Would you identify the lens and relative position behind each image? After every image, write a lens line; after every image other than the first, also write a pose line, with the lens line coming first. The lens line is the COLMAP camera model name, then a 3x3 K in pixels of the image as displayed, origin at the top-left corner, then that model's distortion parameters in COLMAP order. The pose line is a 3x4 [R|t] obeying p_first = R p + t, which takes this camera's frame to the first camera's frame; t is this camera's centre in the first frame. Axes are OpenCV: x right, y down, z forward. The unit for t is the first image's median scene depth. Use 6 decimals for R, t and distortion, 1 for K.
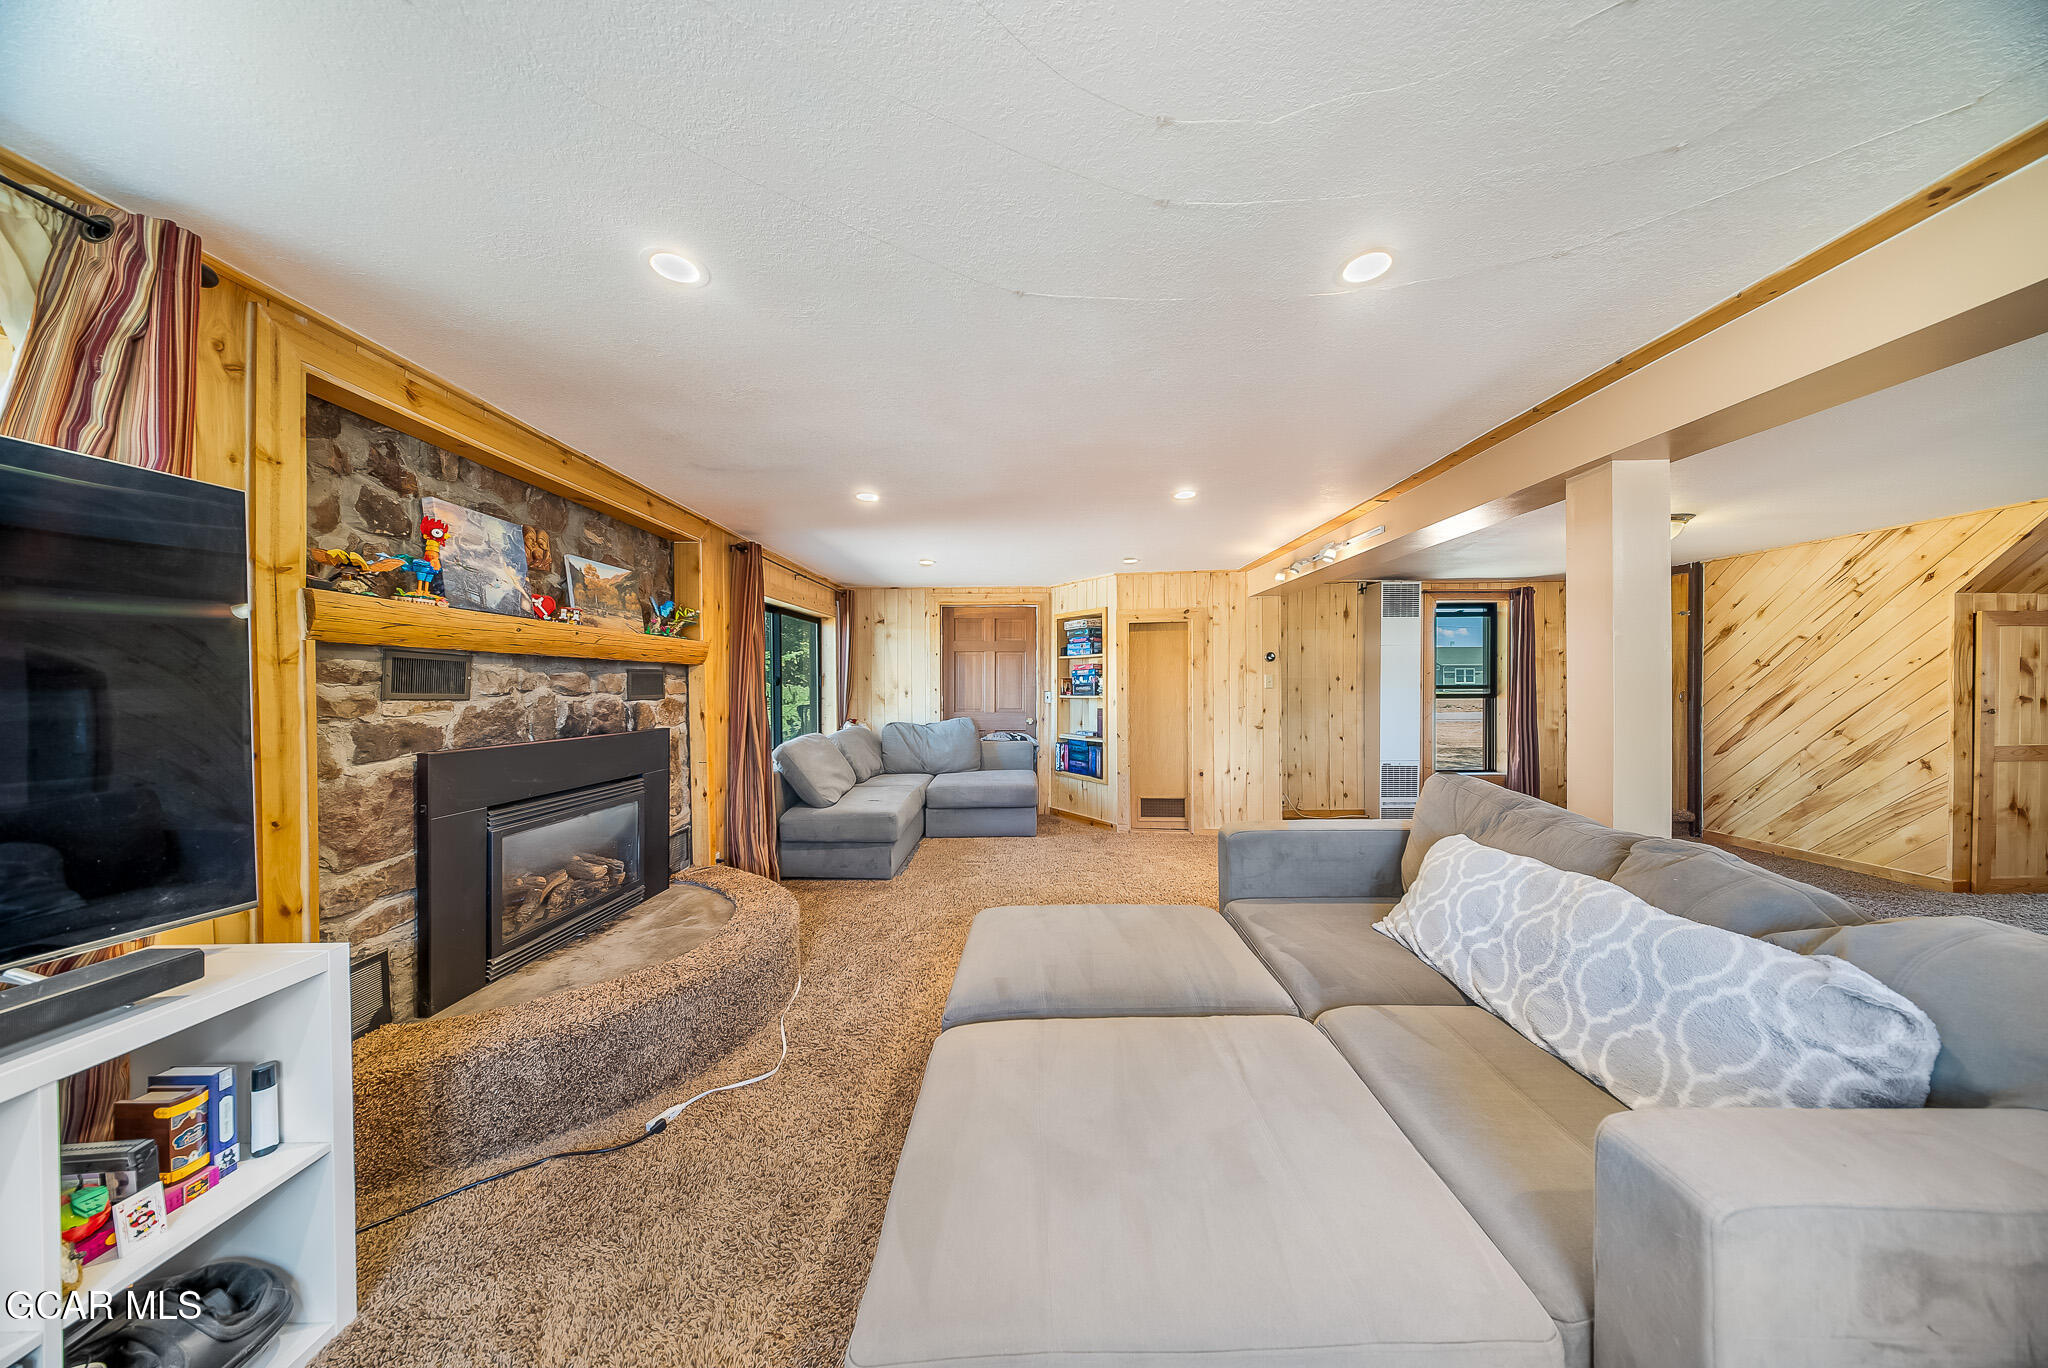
lens RADIAL K [[615.0, 0, 1031.8], [0, 615.0, 688.4], [0, 0, 1]] dist [-0.001373, -0.000249]
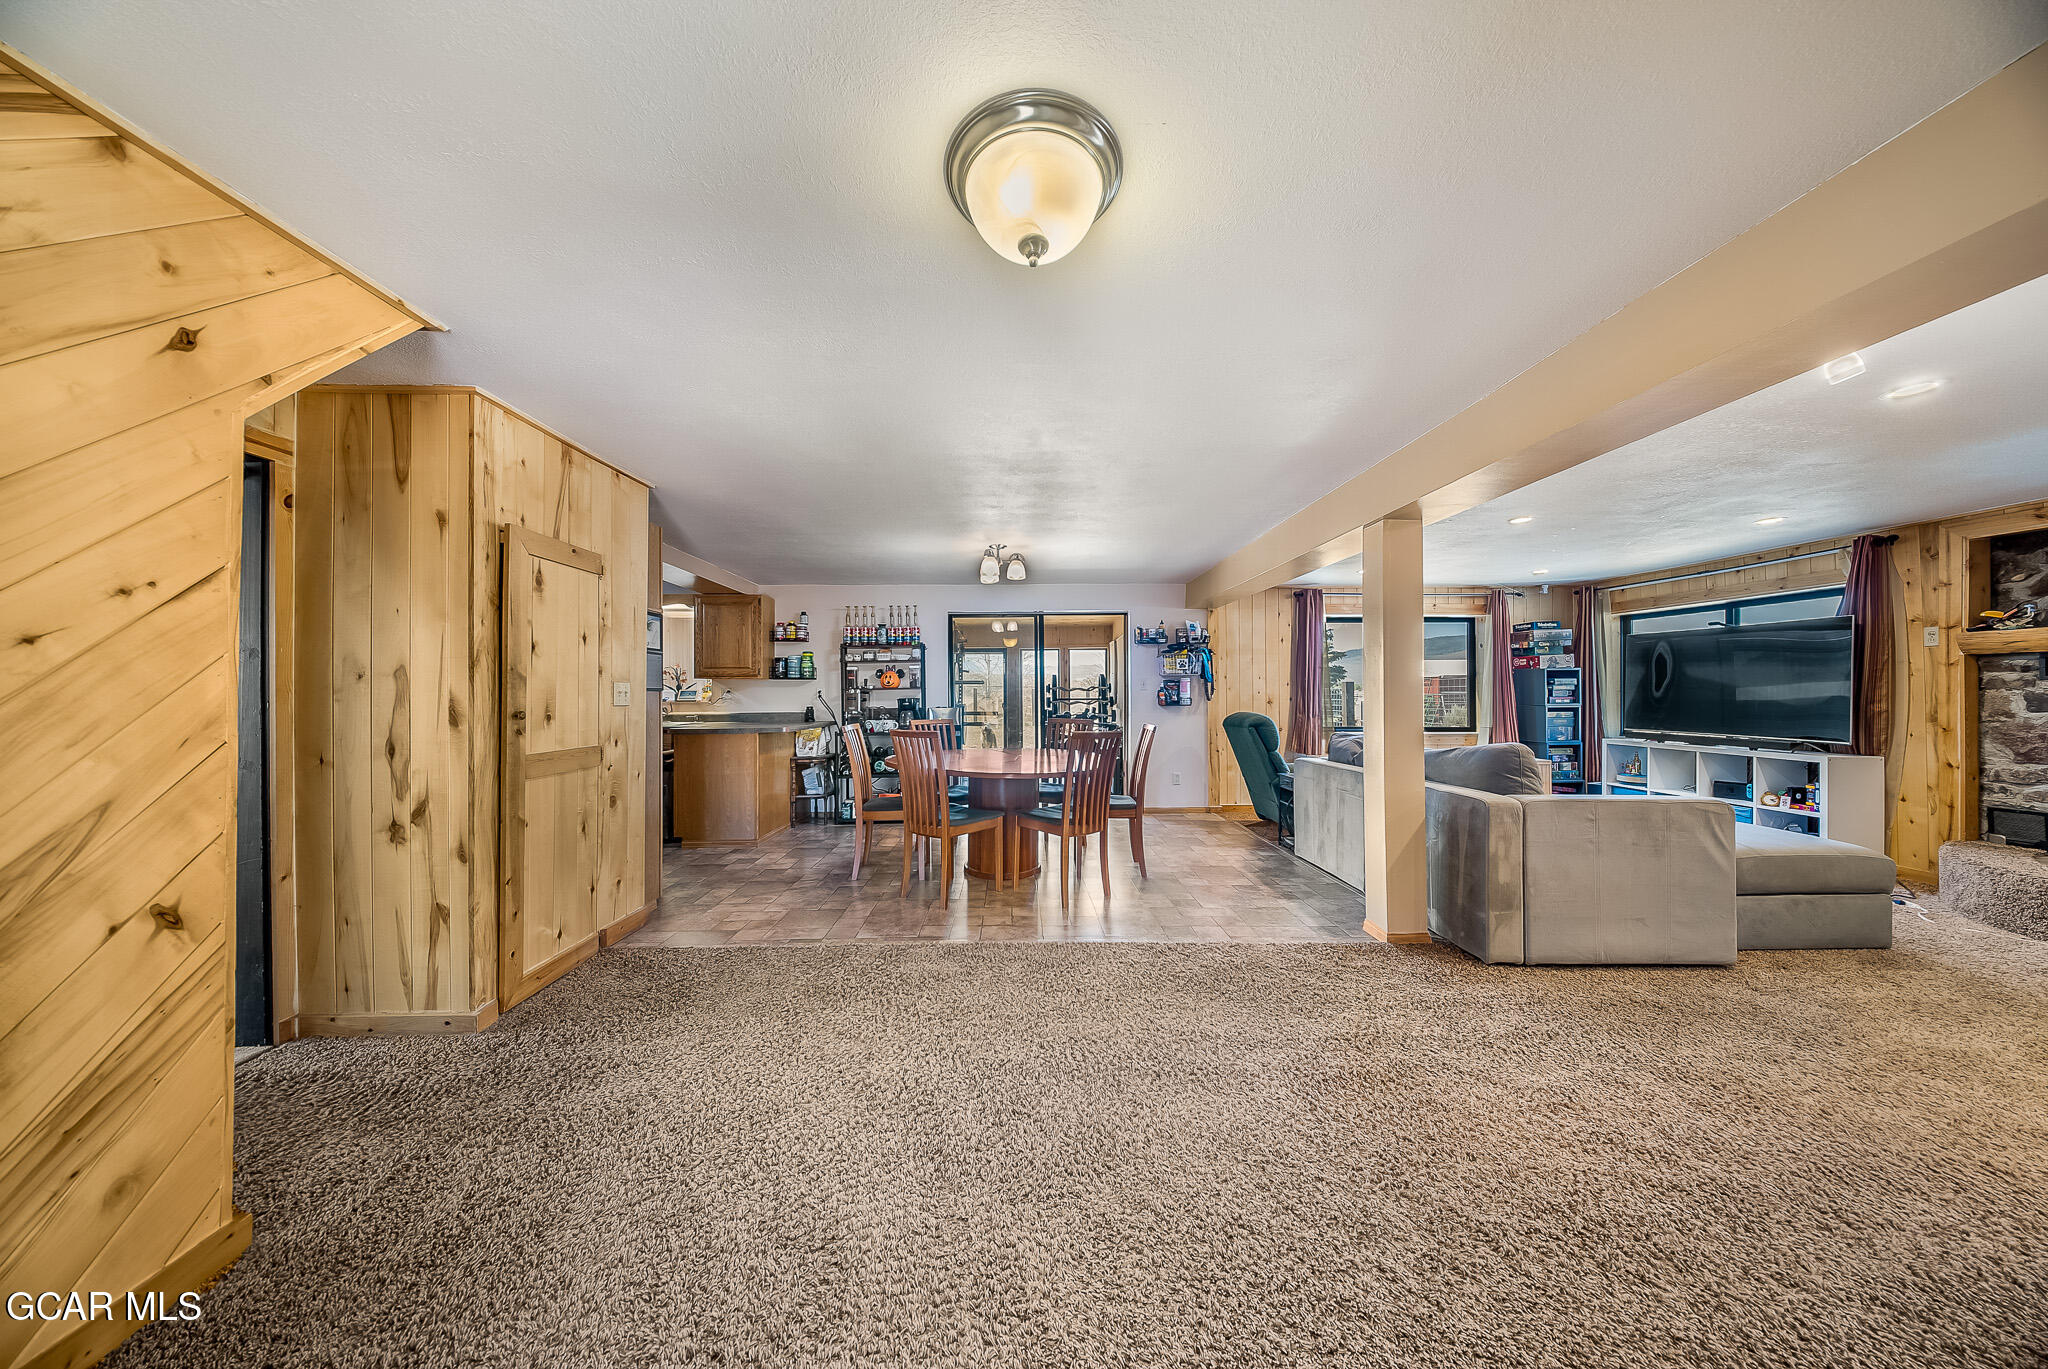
lens RADIAL K [[615.0, 0, 1031.8], [0, 615.0, 688.9], [0, 0, 1]] dist [-0.001373, -0.000249]
pose [[-0.999522, 0.009403, -0.029459, 0.762385], [0.009493, 0.999951, -0.002915, 0.007930], [0.029430, -0.003193, -0.999562, 0.999881]]
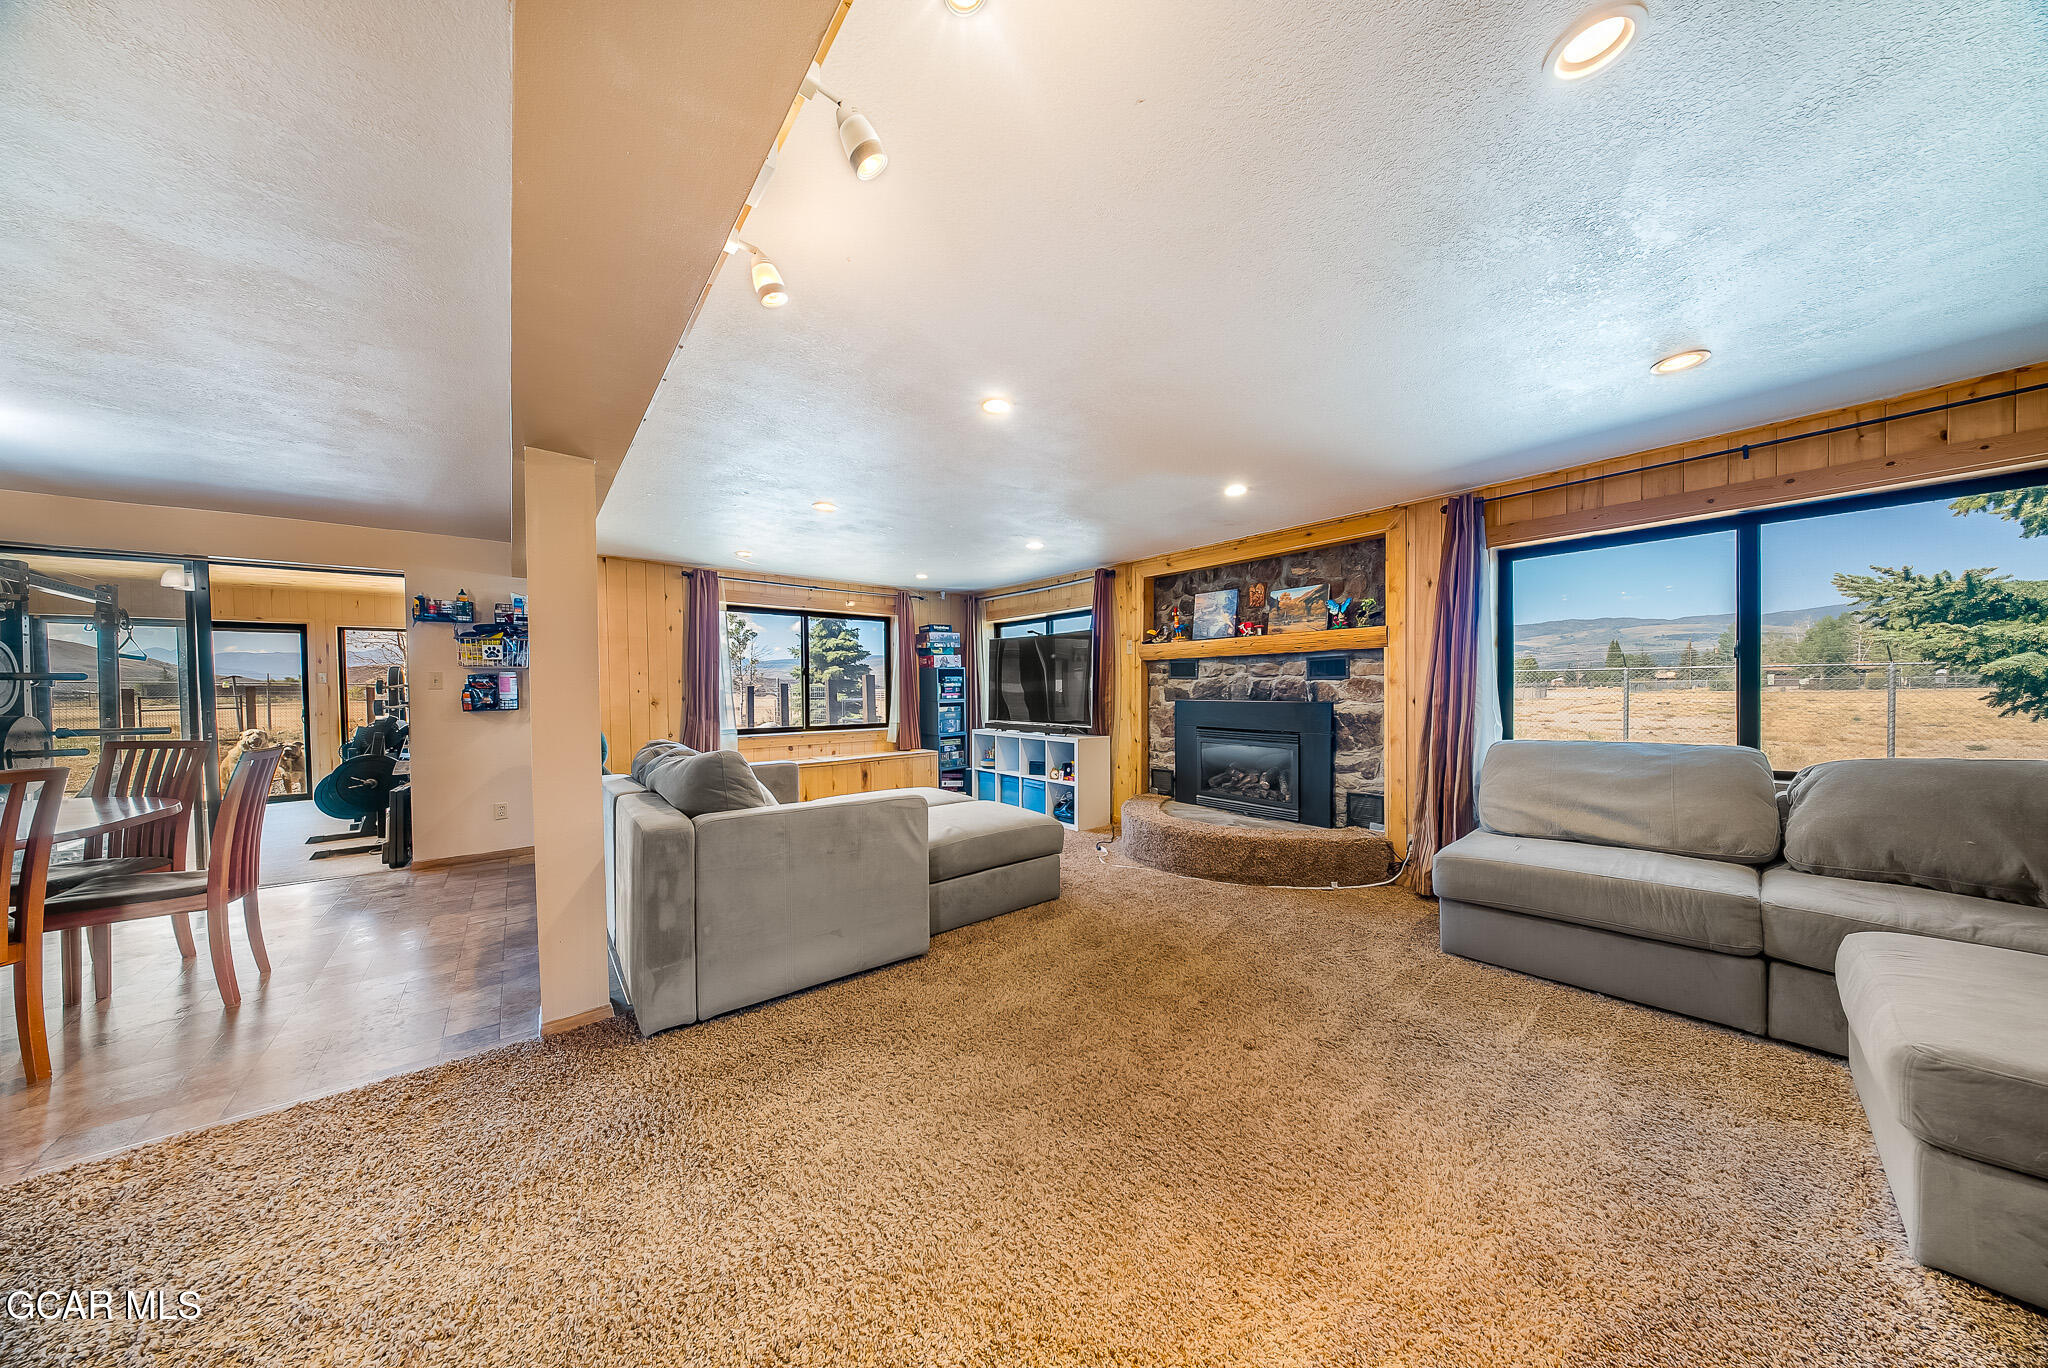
lens RADIAL K [[610.5, 0, 1029.5], [0, 610.5, 699.8], [0, 0, 1]] dist [0.000086, -0.000036]
pose [[-0.767764, 0.025456, -0.640227, 0.421057], [0.011922, 0.999605, 0.025448, 0.012575], [0.640622, 0.011905, -0.767764, 0.961139]]
